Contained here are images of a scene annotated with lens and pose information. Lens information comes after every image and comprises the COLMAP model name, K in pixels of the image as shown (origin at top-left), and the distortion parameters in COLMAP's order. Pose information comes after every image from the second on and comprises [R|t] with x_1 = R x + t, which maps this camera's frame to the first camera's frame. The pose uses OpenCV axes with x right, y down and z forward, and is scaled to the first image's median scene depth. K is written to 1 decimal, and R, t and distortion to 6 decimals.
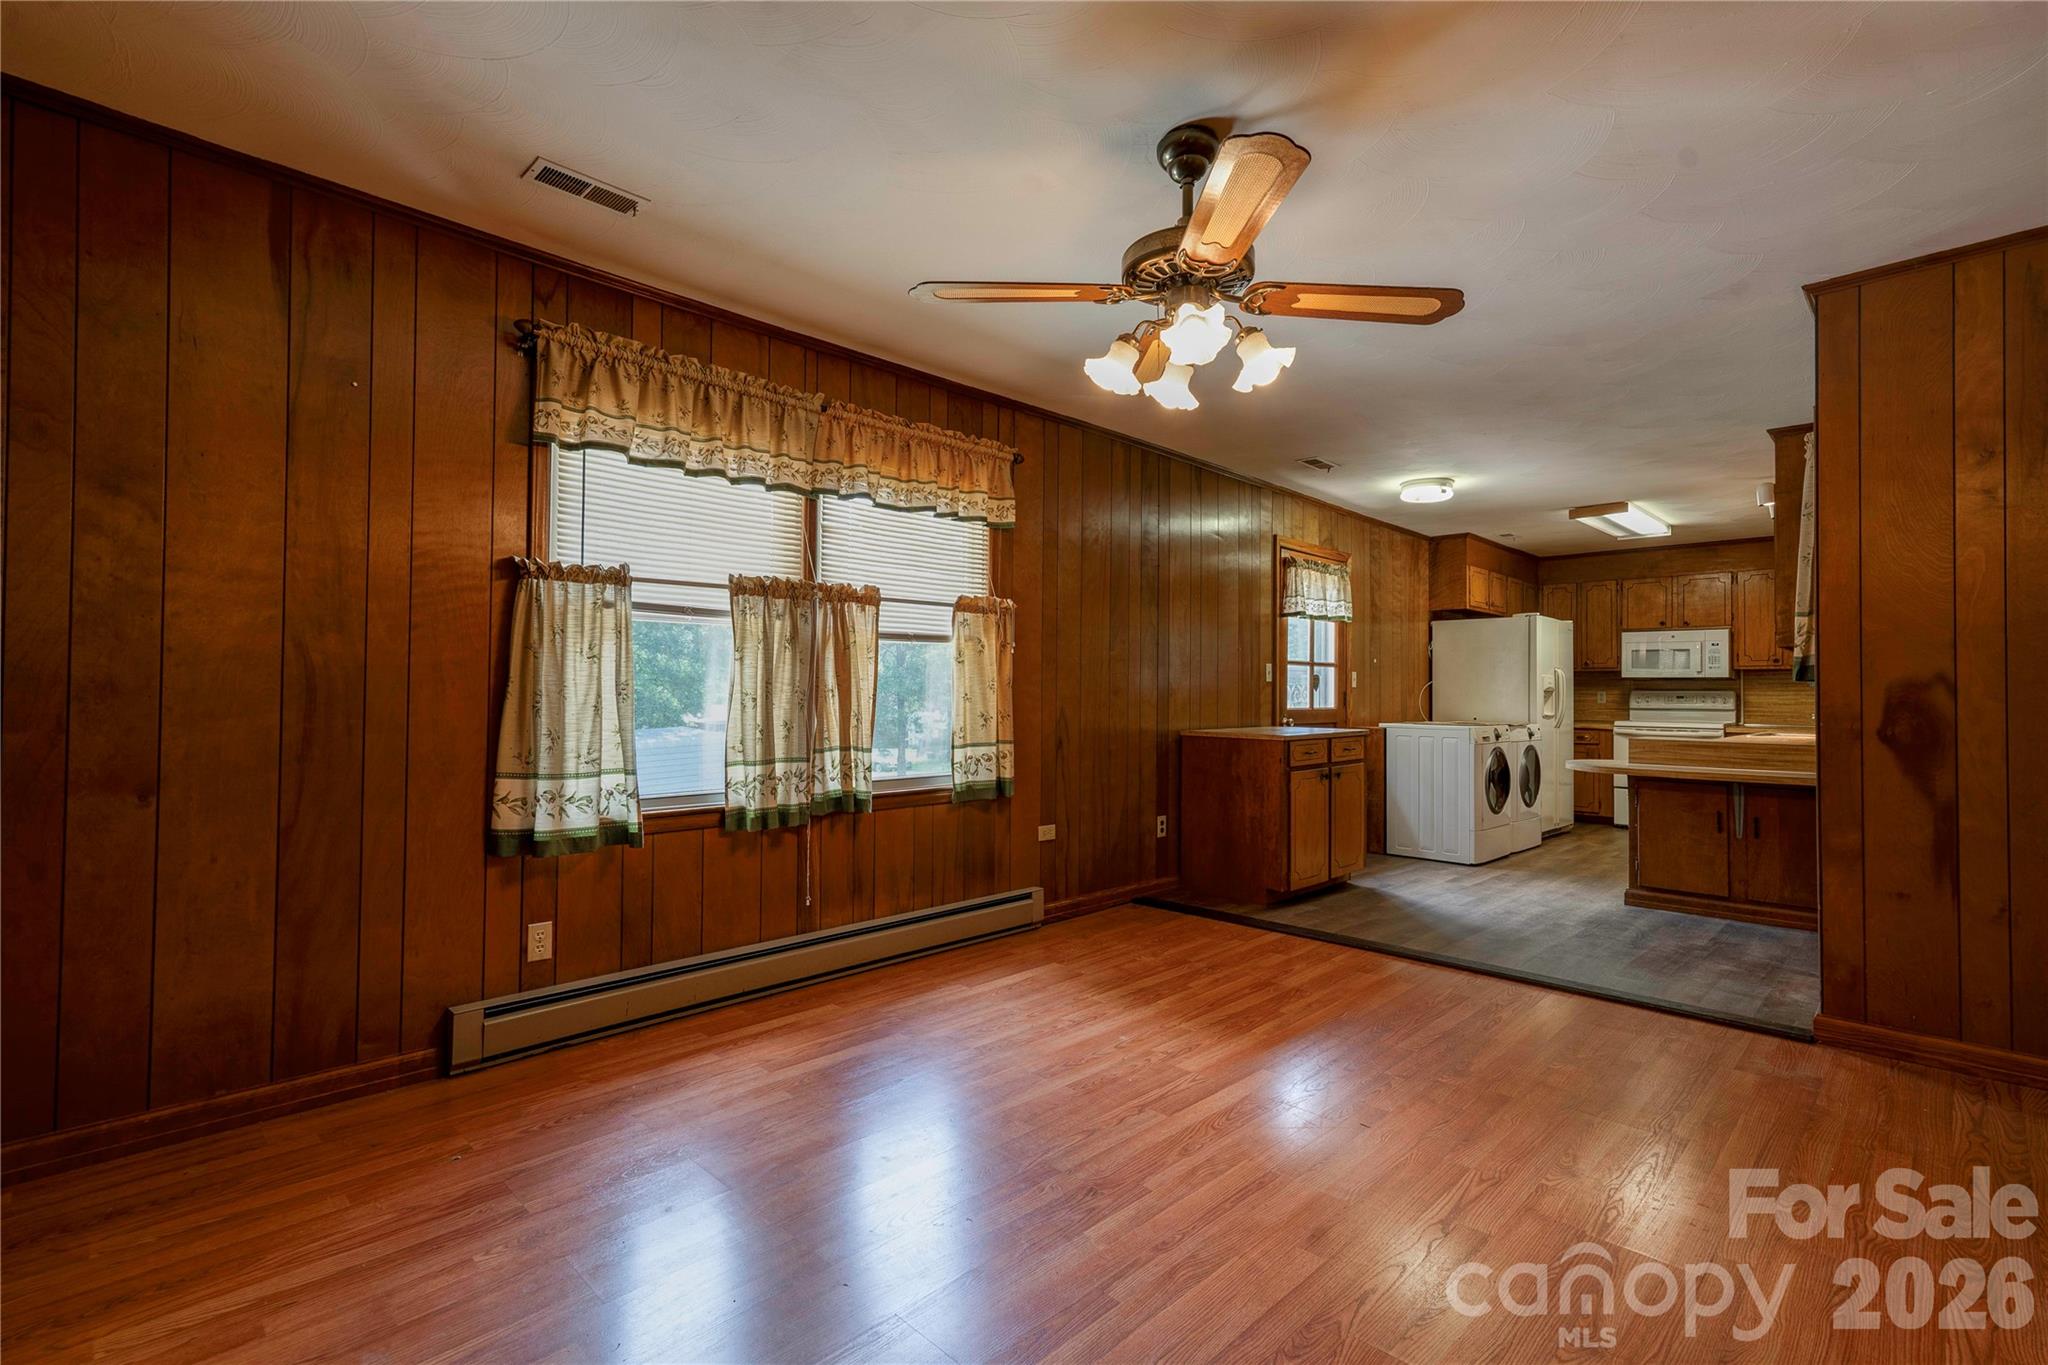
lens RADIAL K [[944.8, 0, 1013.0], [0, 944.8, 677.1], [0, 0, 1]] dist [-0.006659, 0.014835]
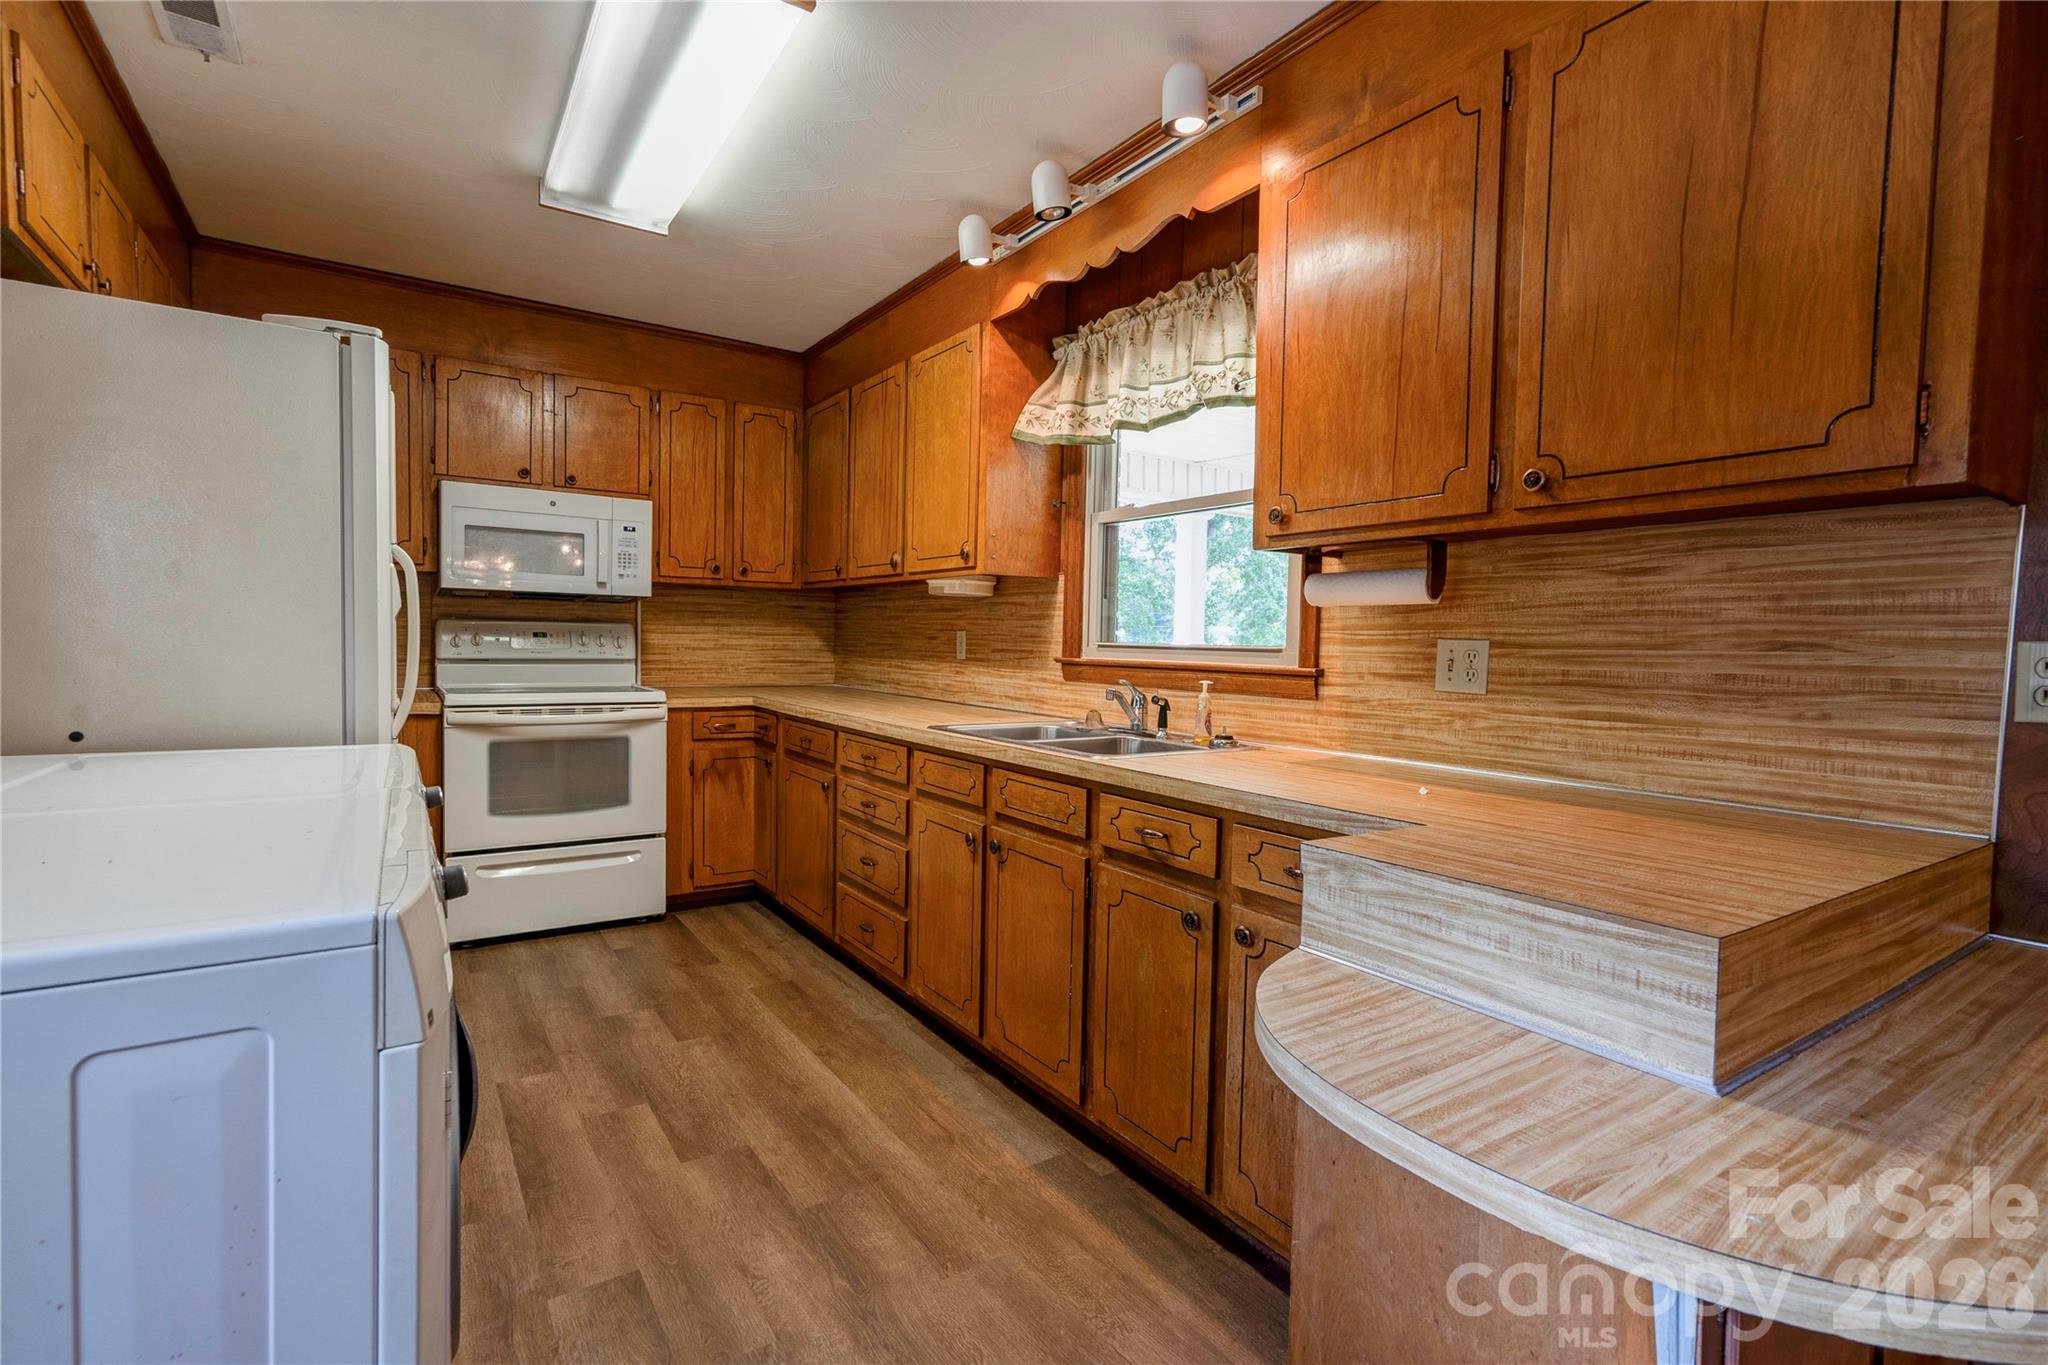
lens RADIAL K [[944.8, 0, 1013.0], [0, 944.8, 677.1], [0, 0, 1]] dist [-0.006659, 0.014835]
pose [[0.203679, -0.044226, 0.978038, 0.482664], [-0.037116, 0.997912, 0.052855, 0.014520], [-0.978334, -0.047066, 0.201613, 1.134271]]
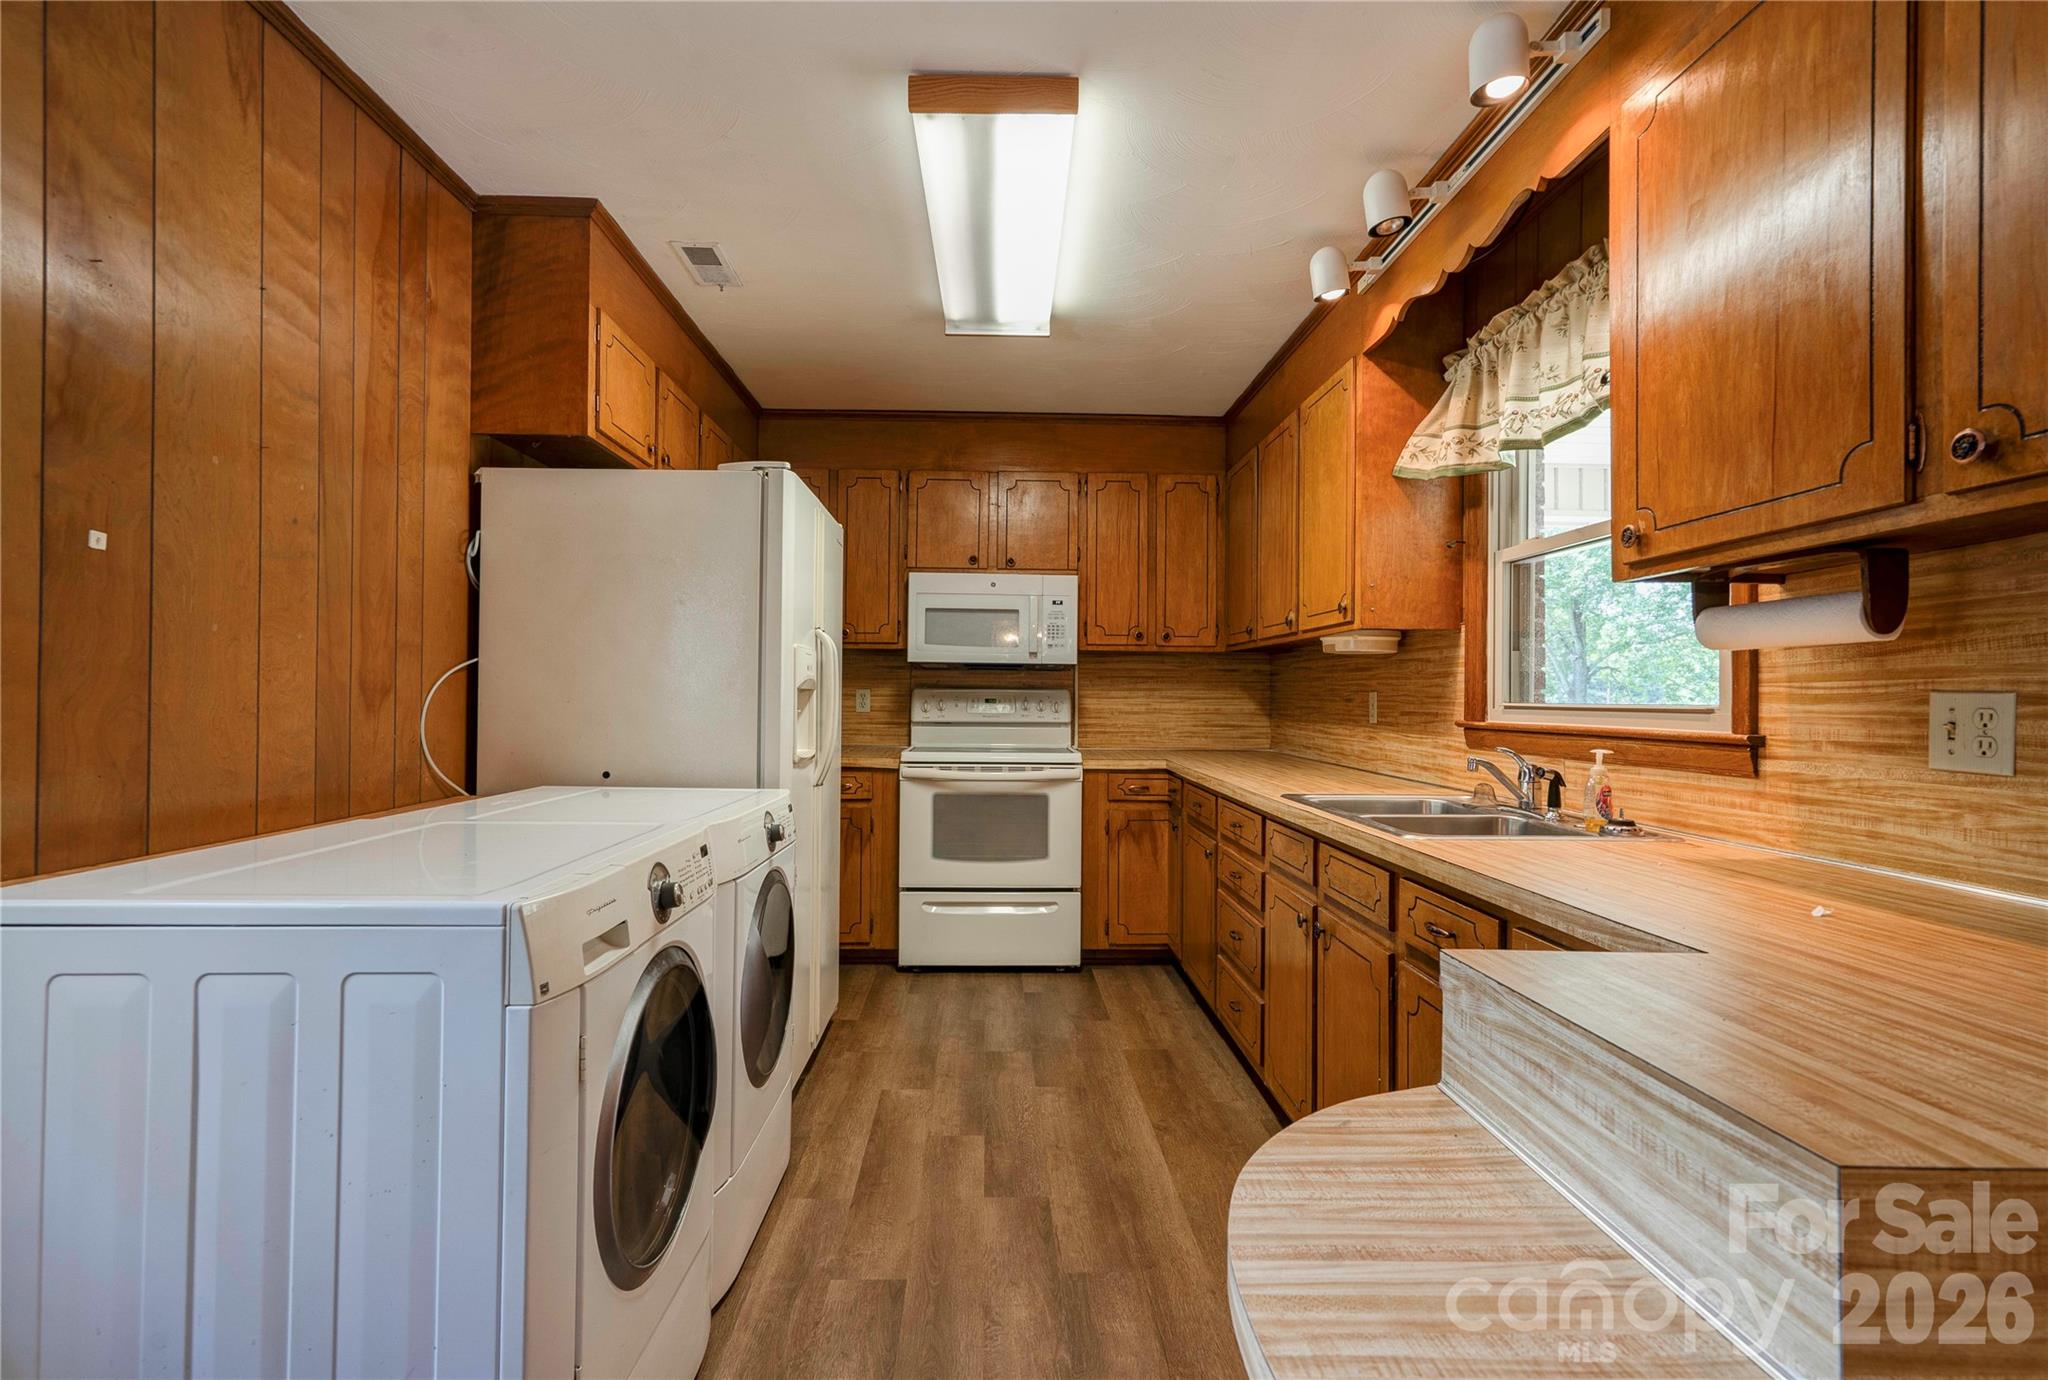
lens RADIAL K [[967.0, 0, 1021.9], [0, 967.0, 685.6], [0, 0, 1]] dist [-0.008278, 0.016598]
pose [[0.685046, 0.005051, 0.728483, 0.533258], [-0.016273, 0.999833, 0.008370, 0.012816], [-0.728318, -0.017589, 0.685013, 1.032488]]
